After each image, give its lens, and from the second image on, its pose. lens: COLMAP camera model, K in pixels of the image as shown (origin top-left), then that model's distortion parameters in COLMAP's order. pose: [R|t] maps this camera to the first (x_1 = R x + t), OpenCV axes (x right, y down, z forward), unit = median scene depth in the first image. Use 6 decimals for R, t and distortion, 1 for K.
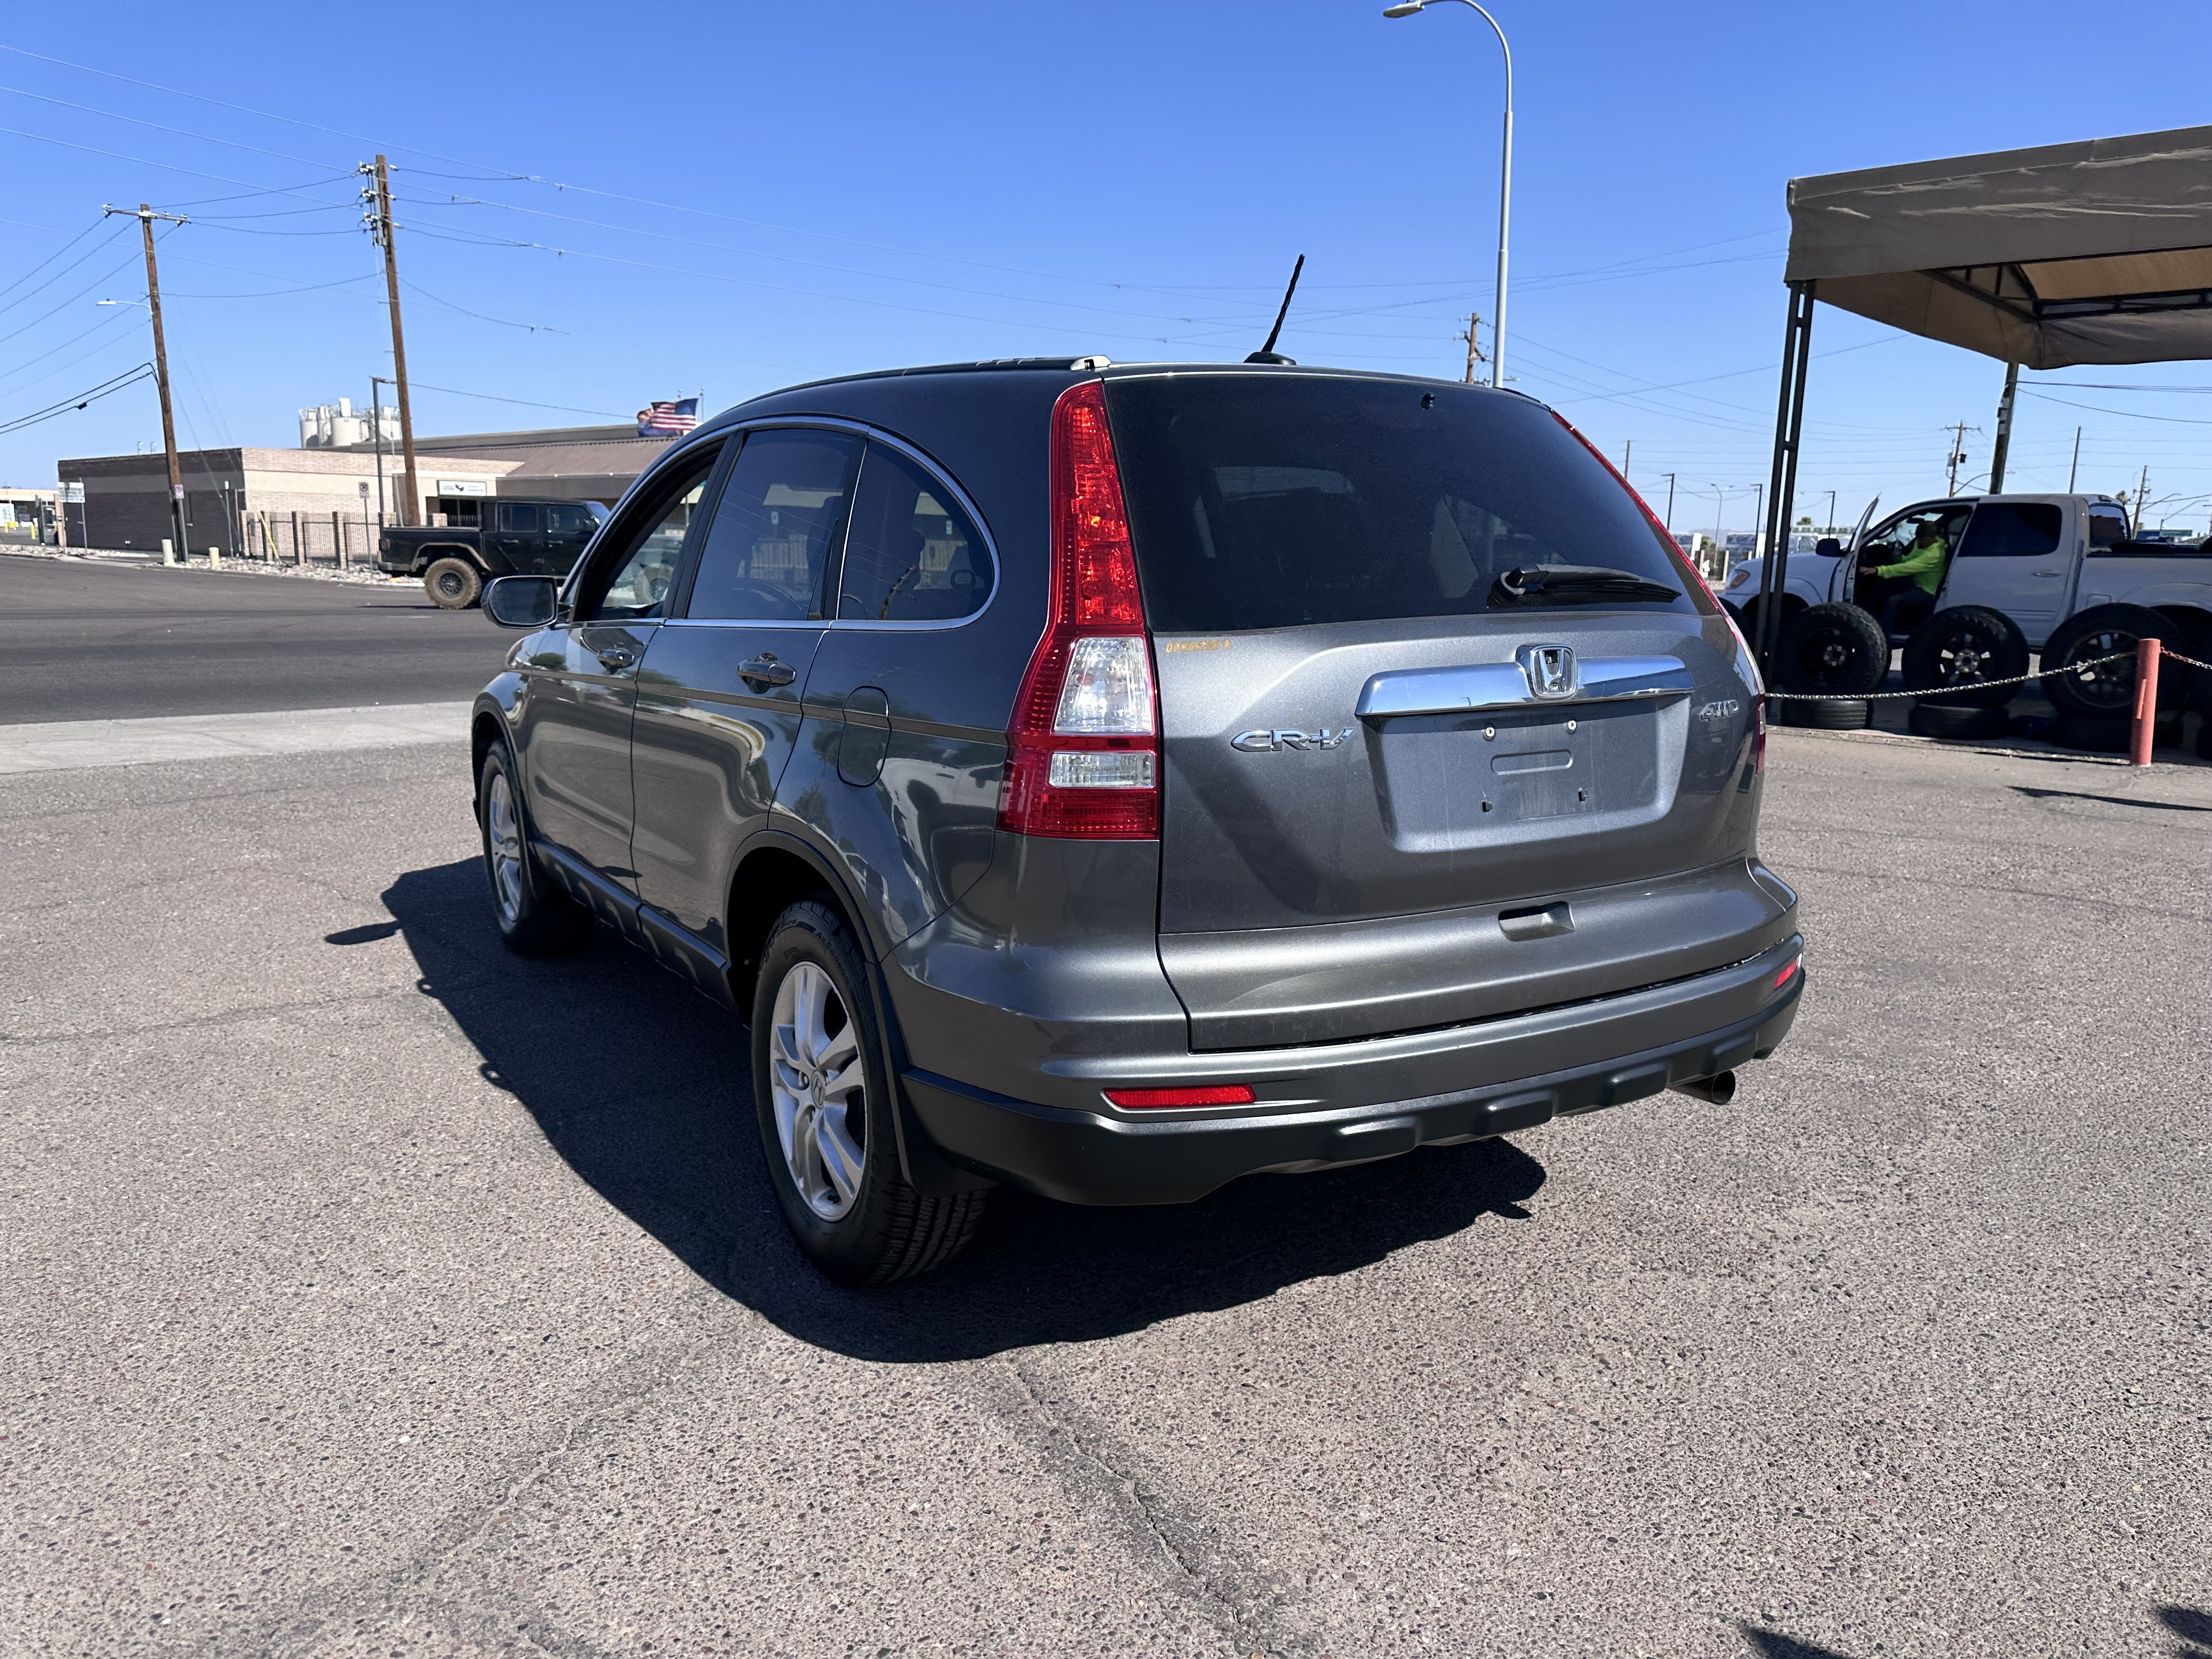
lens RADIAL K [[1559.1, 0, 1106.0], [0, 1559.1, 829.5], [0, 0, 1]] dist [0.000640, -0.031557]
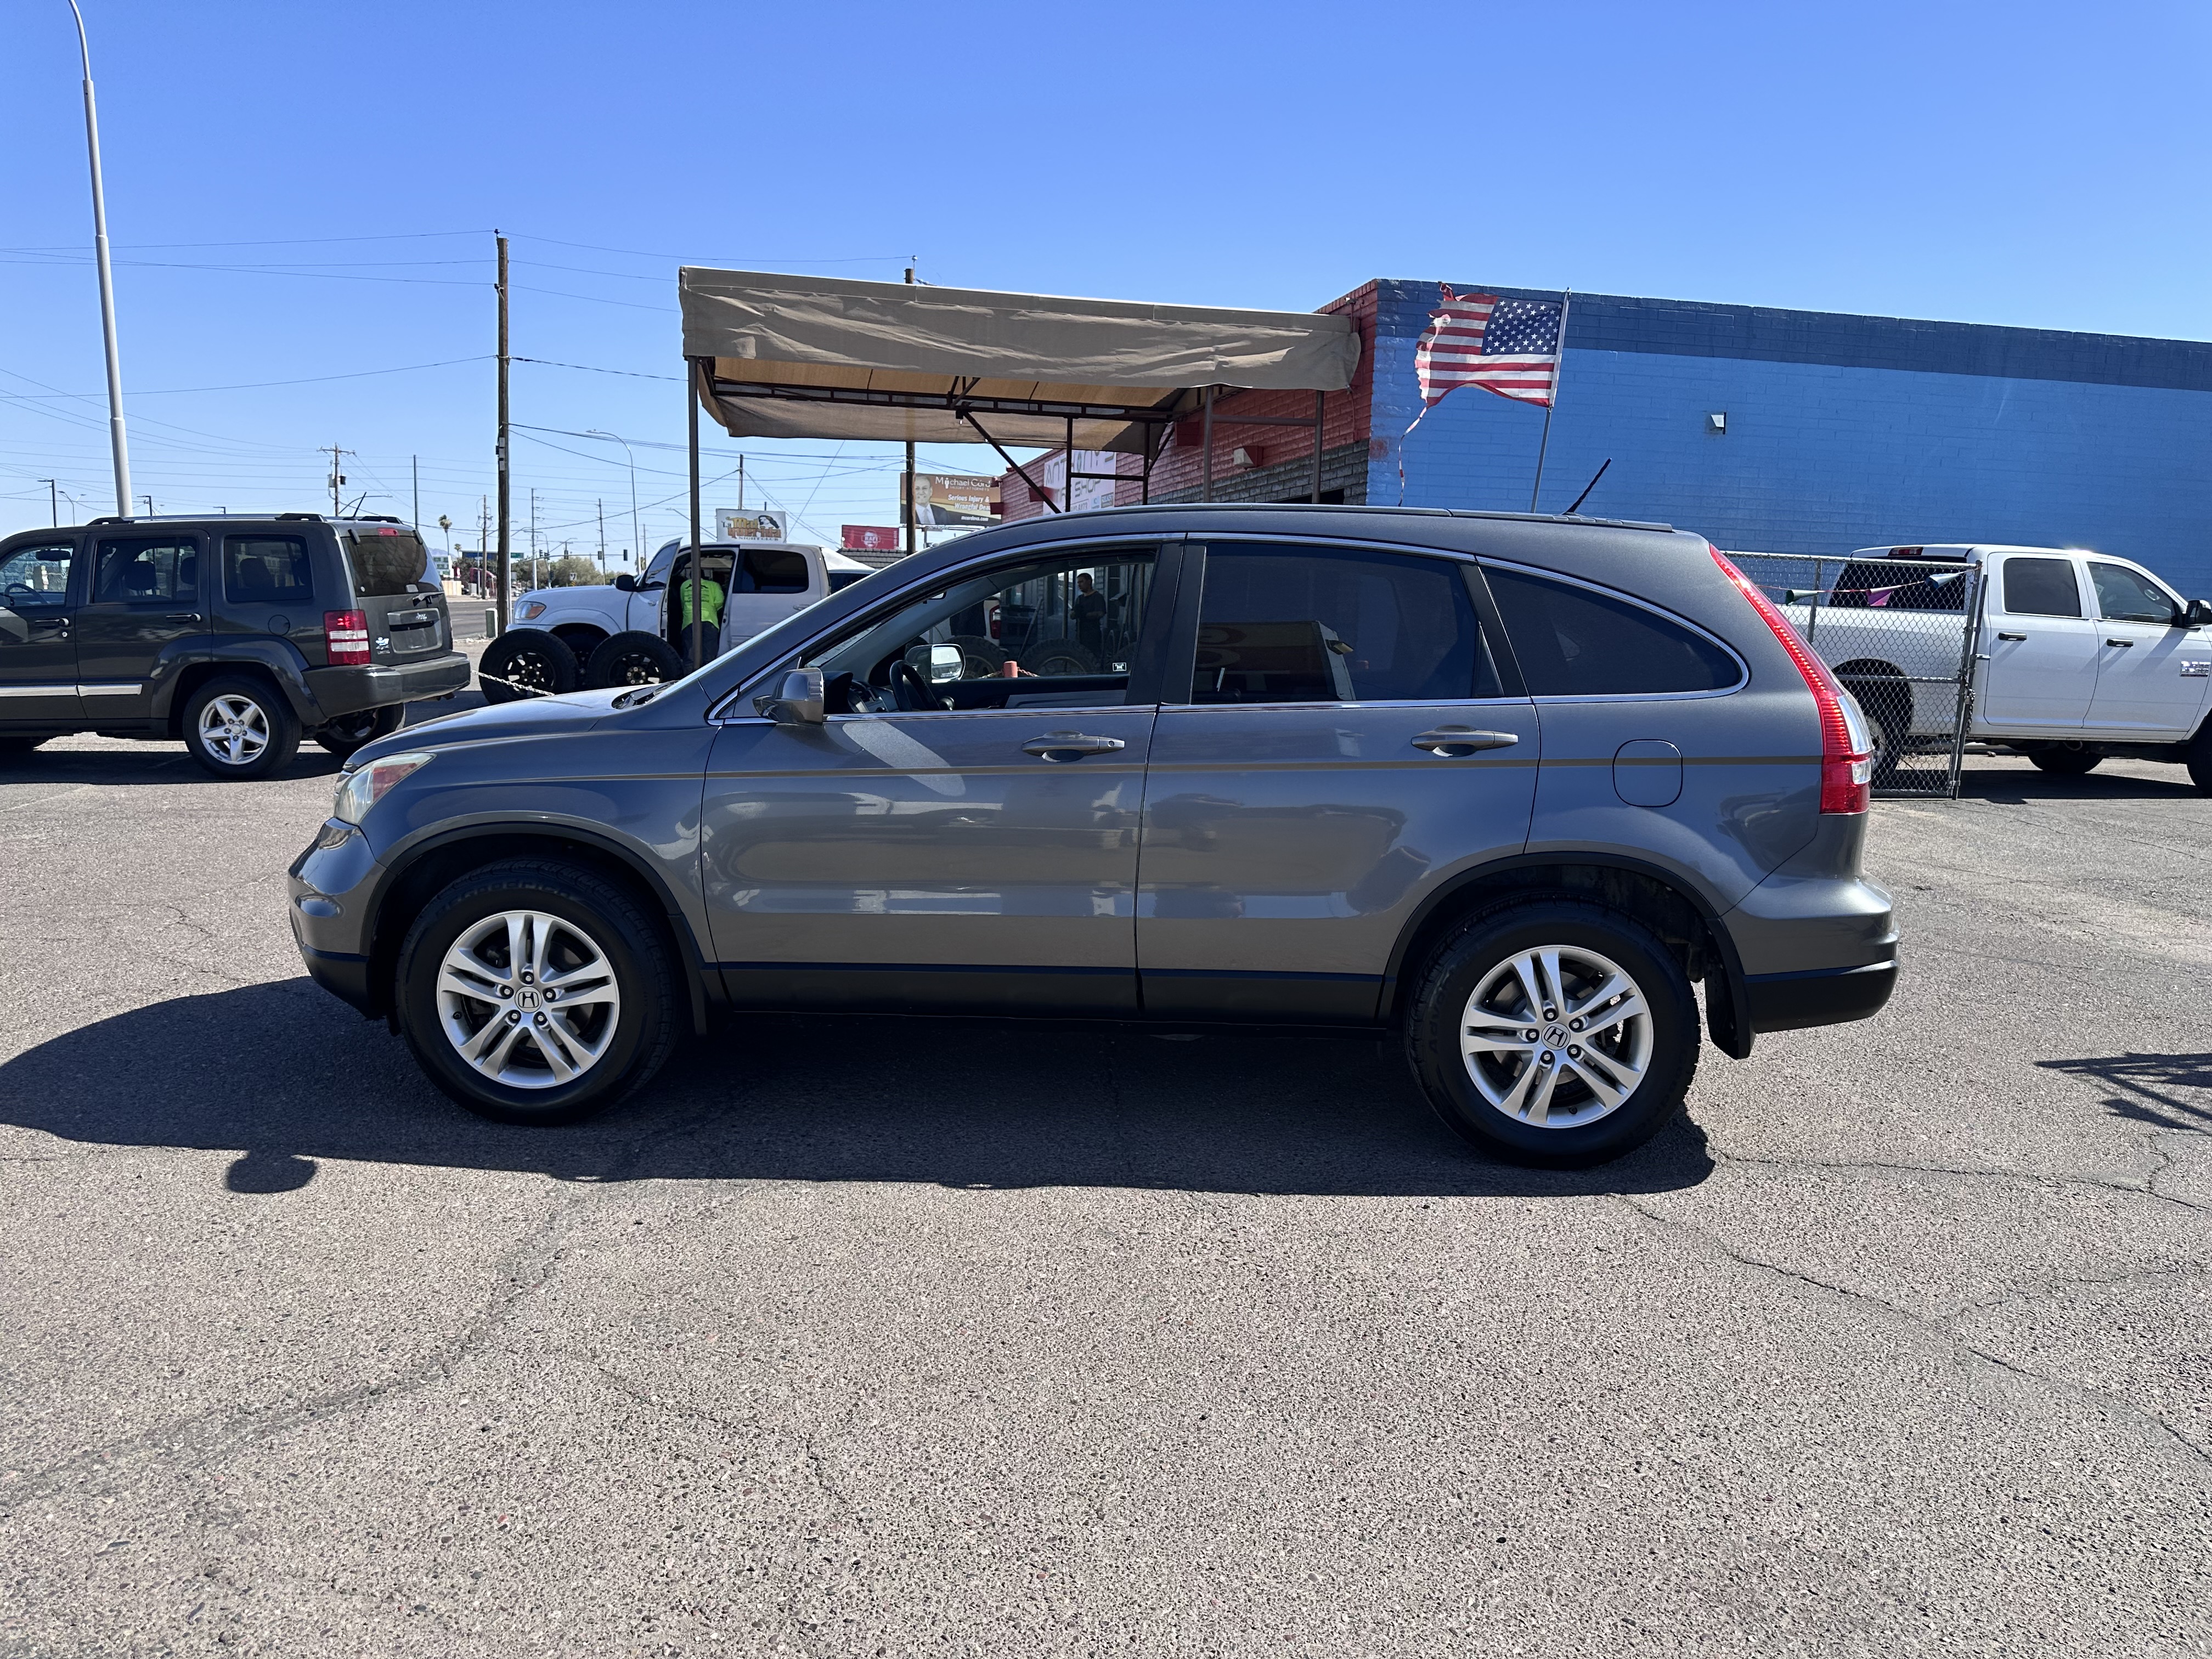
lens RADIAL K [[1559.1, 0, 1106.0], [0, 1559.1, 829.5], [0, 0, 1]] dist [0.000640, -0.031557]
pose [[0.541912, -0.121086, 0.831667, -0.395194], [0.127980, 0.989915, 0.060735, -0.038431], [-0.830634, 0.073524, 0.551943, 0.135645]]
